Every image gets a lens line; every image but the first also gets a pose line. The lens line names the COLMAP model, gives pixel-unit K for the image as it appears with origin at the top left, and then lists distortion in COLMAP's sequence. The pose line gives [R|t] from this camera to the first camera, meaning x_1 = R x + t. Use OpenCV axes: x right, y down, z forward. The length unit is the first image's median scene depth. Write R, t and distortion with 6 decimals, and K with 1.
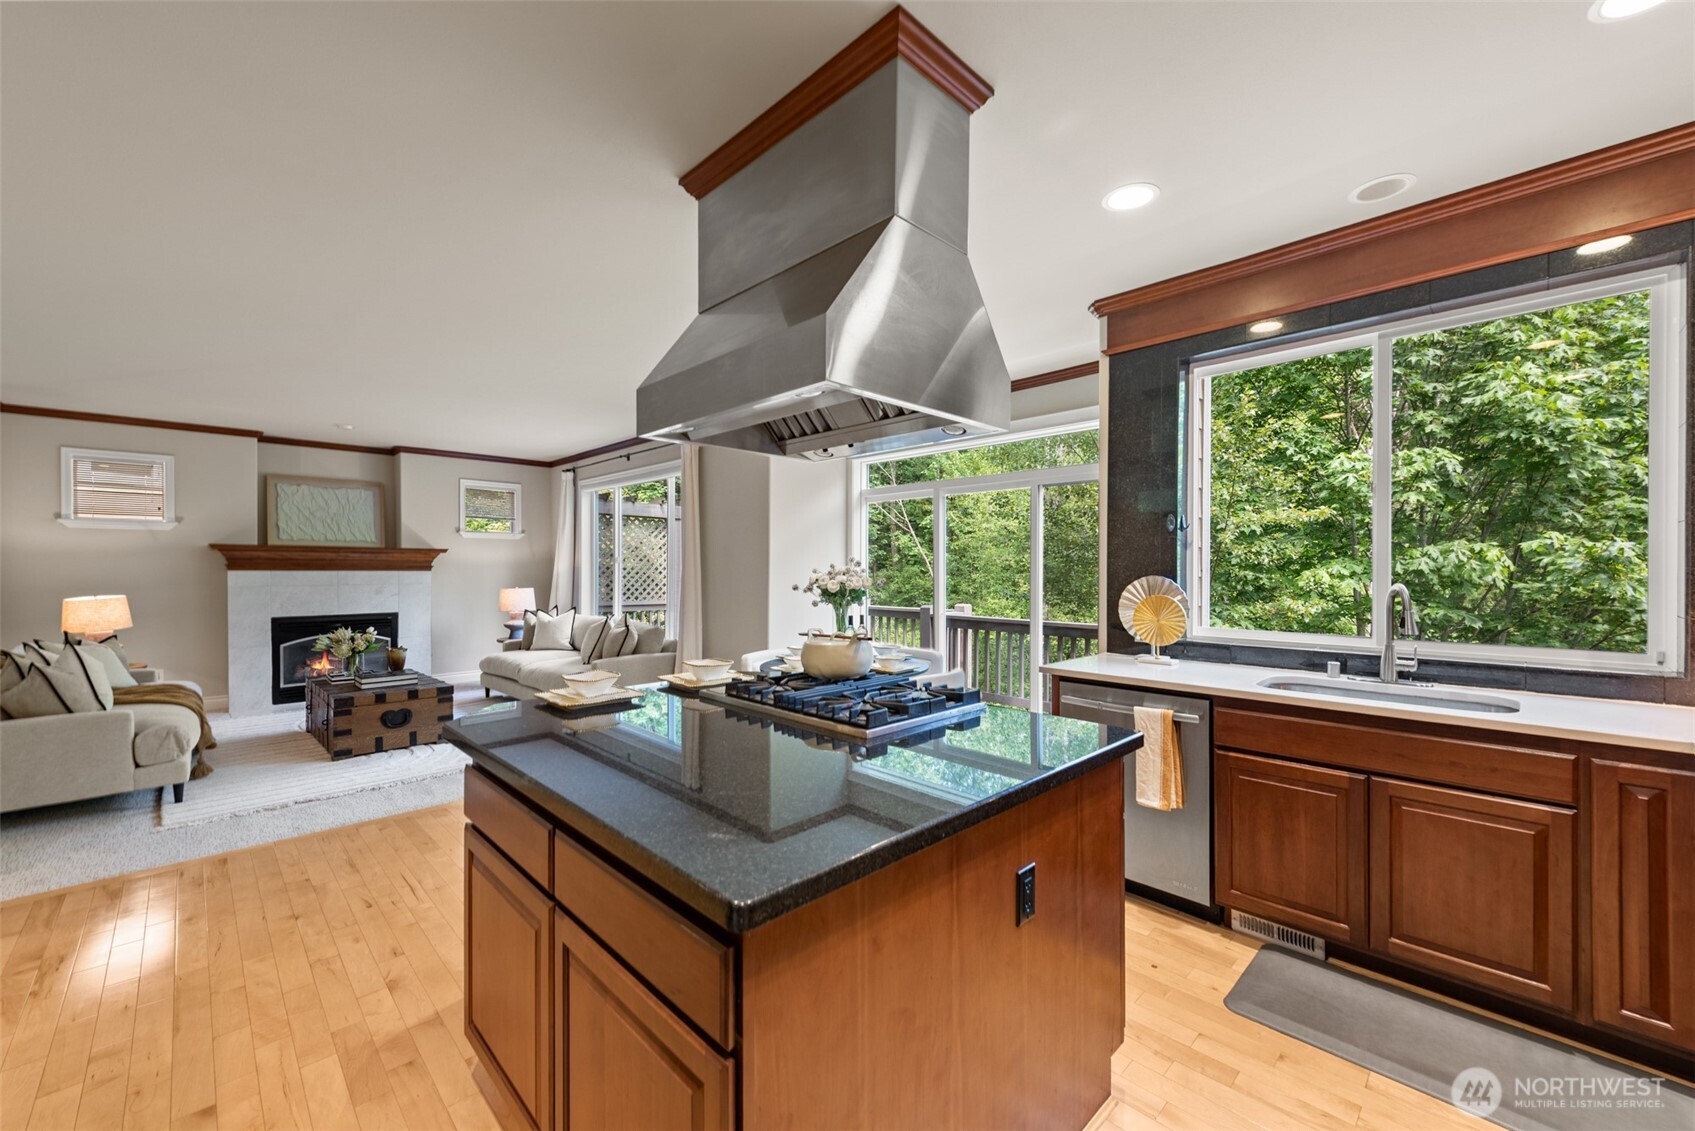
lens RADIAL K [[663.5, 0, 839.8], [0, 663.5, 573.0], [0, 0, 1]] dist [0.007241, -0.001984]
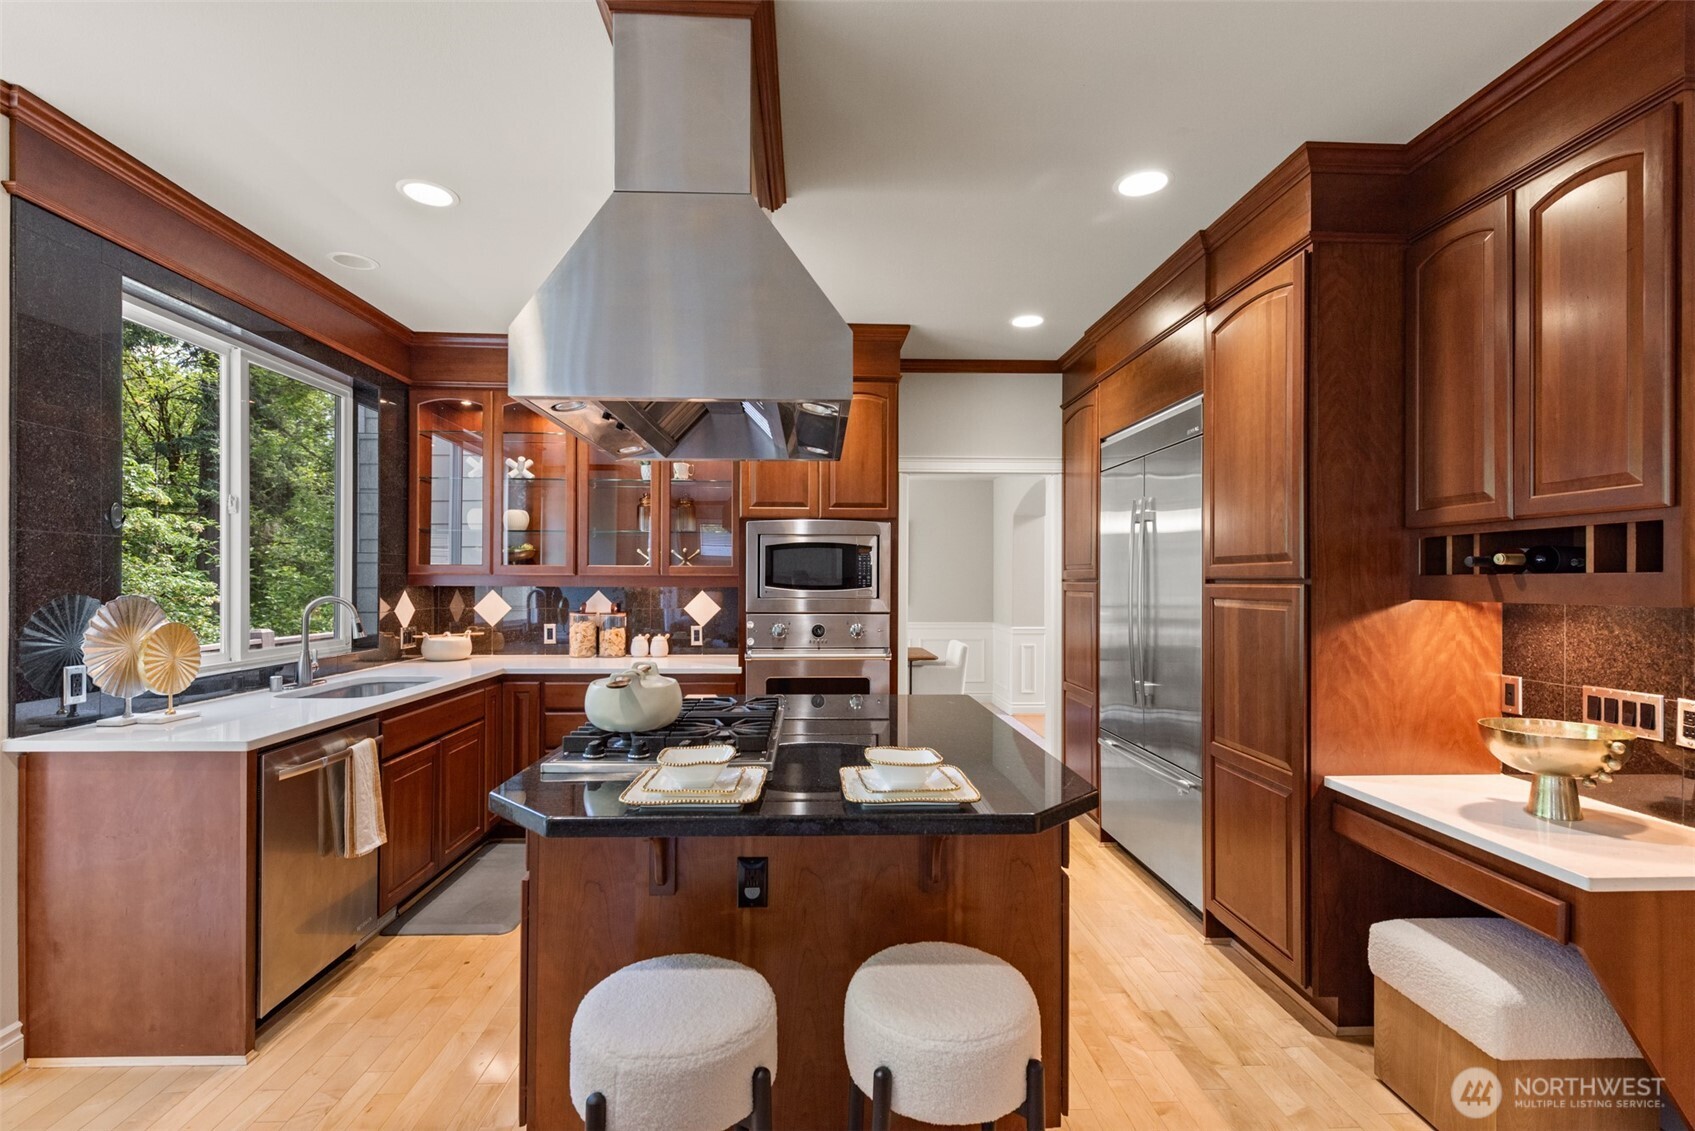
lens RADIAL K [[778.1, 0, 837.8], [0, 778.1, 573.8], [0, 0, 1]] dist [0.004868, -0.002966]
pose [[-0.737970, 0.004710, 0.674818, -0.267625], [0.002973, 0.999989, -0.003728, -0.005274], [-0.674827, -0.000745, -0.737975, 0.513185]]
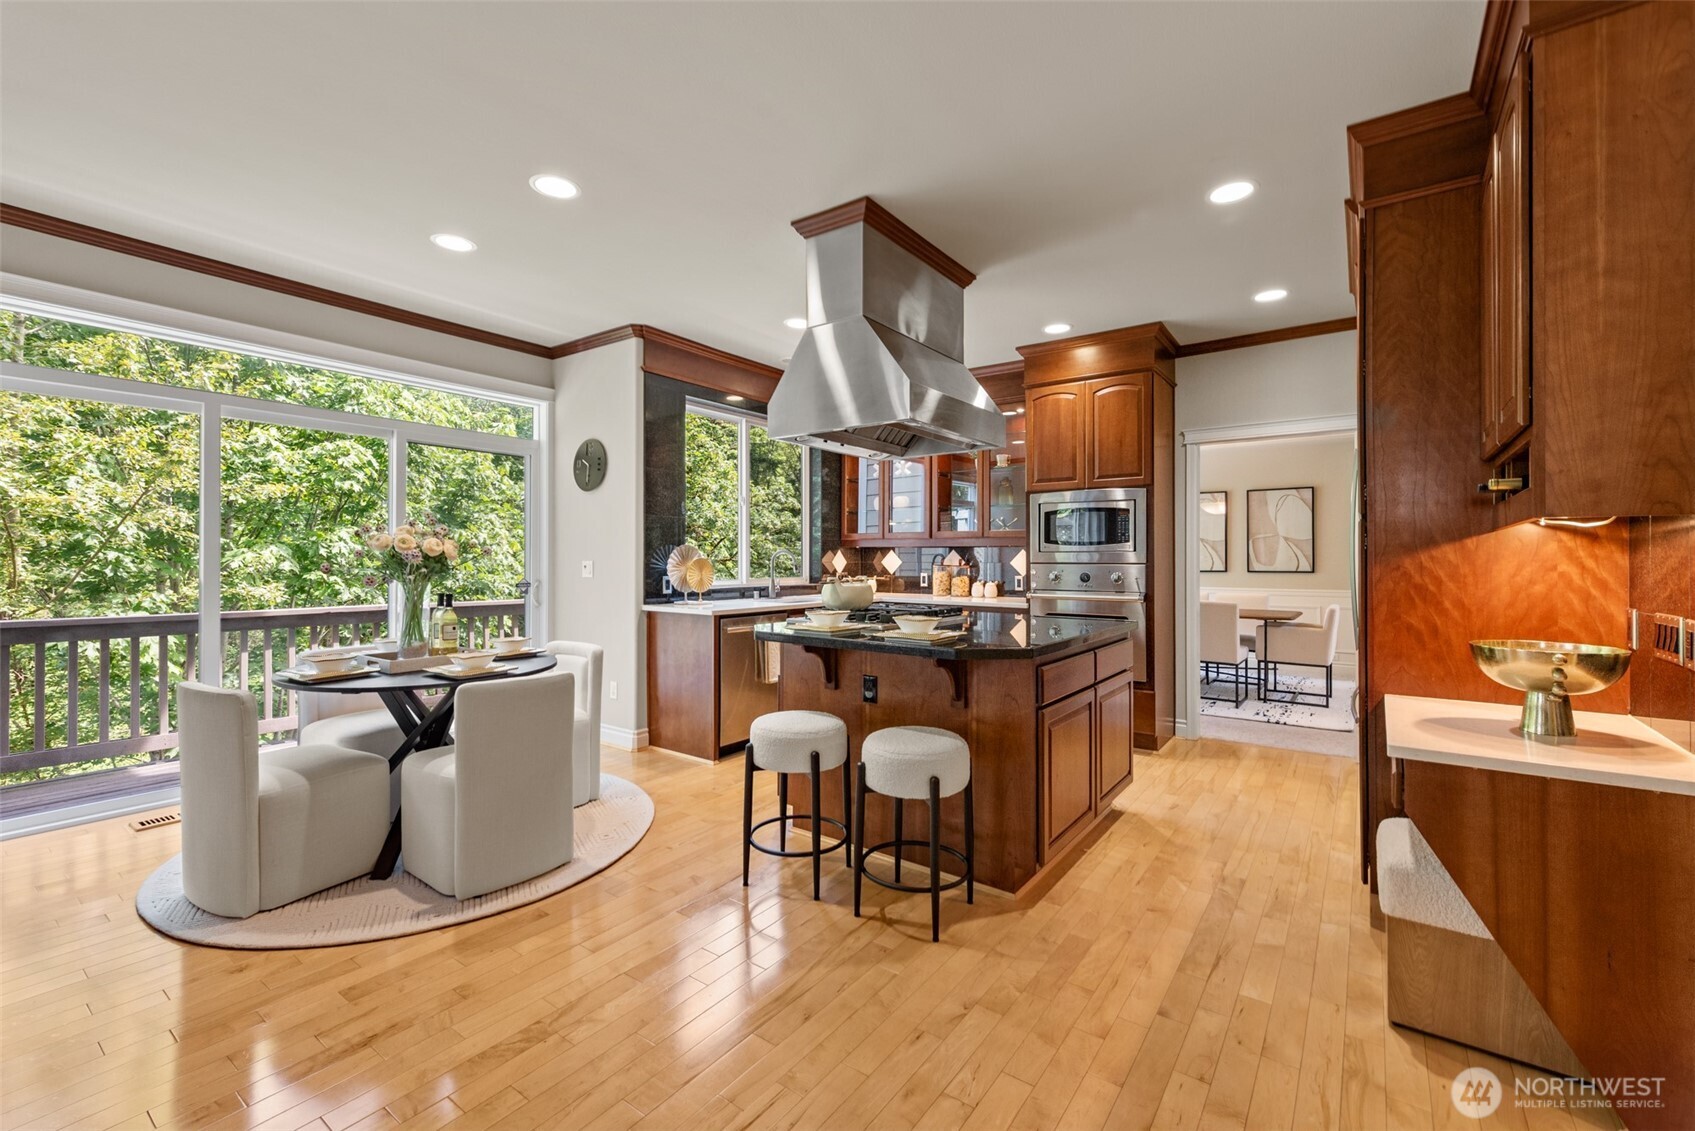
lens RADIAL K [[706.6, 0, 847.4], [0, 706.6, 554.7], [0, 0, 1]] dist [0.003687, -0.000093]
pose [[-0.158501, 0.008226, 0.987325, -0.499421], [0.005767, 0.999956, -0.007405, 0.018018], [-0.987342, 0.004520, -0.158542, 0.420871]]
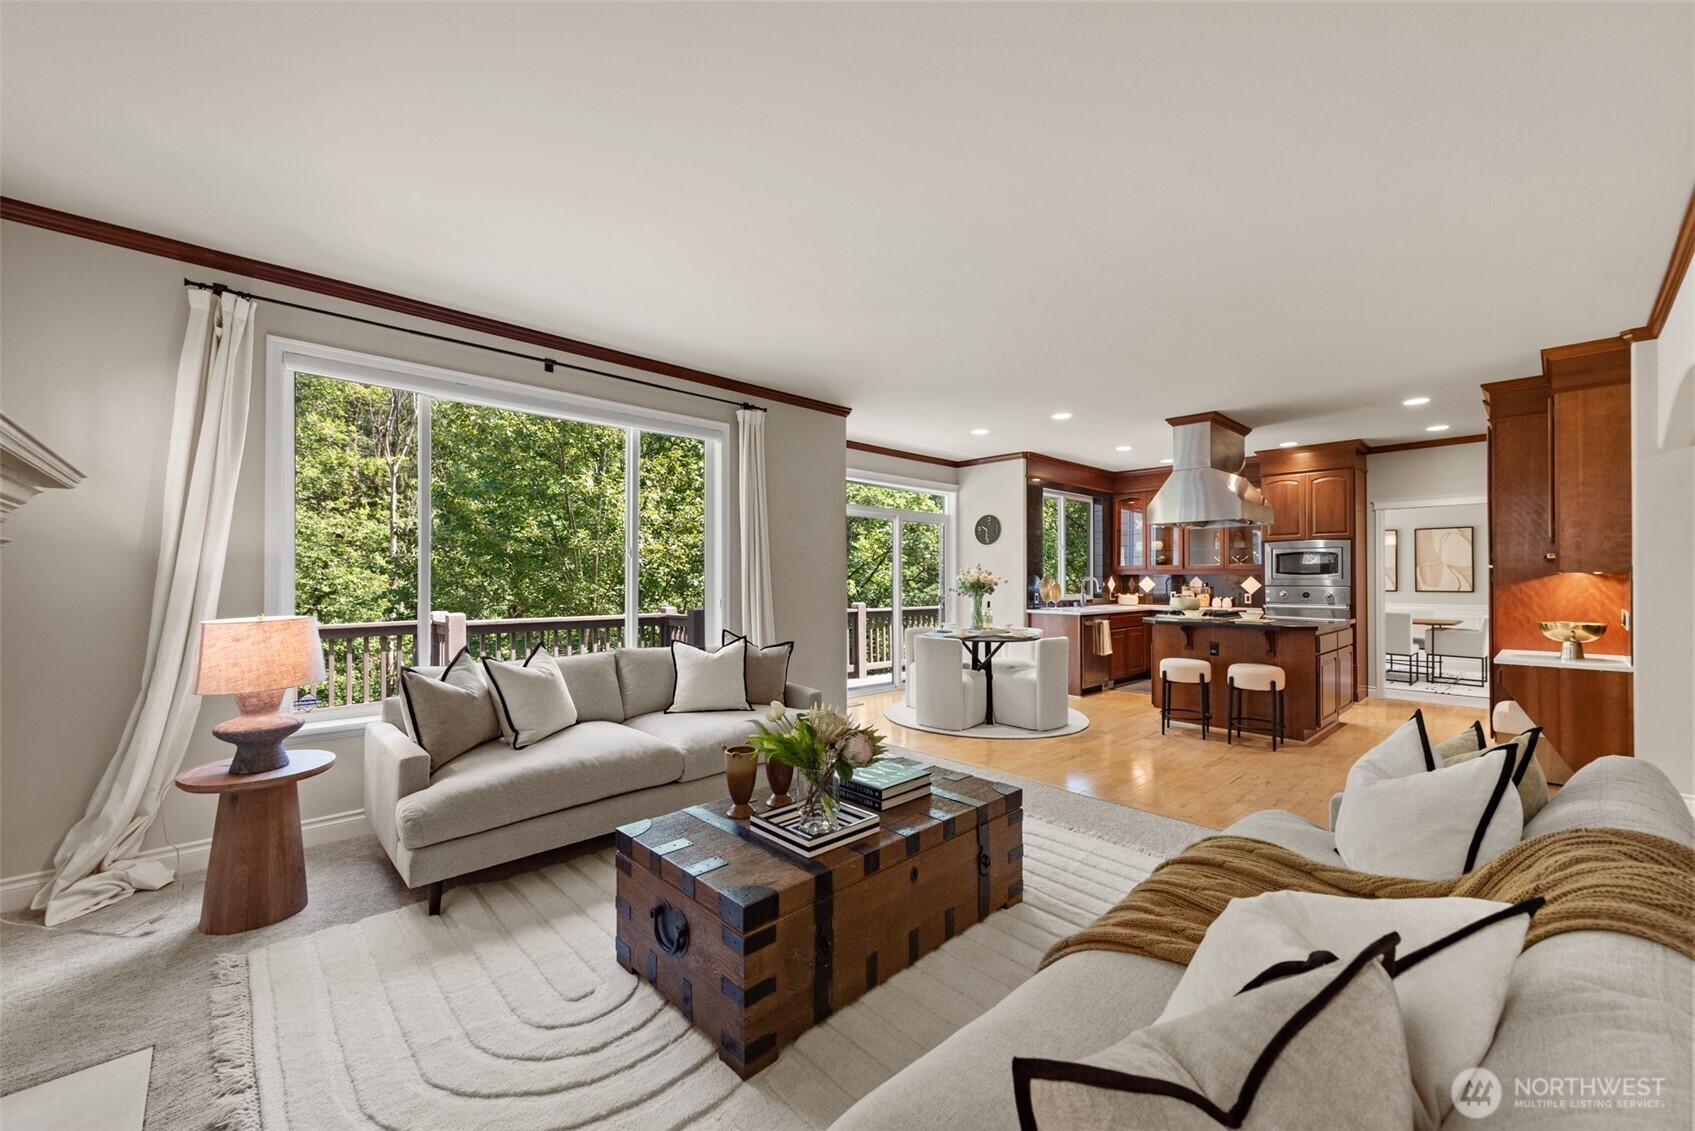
lens RADIAL K [[663.5, 0, 841.0], [0, 663.5, 571.4], [0, 0, 1]] dist [0.007241, -0.001984]
pose [[0.026086, 0.011339, 0.999595, -0.927129], [0.006352, 0.999914, -0.011508, 0.006630], [-0.999640, 0.006650, 0.026011, 0.790430]]
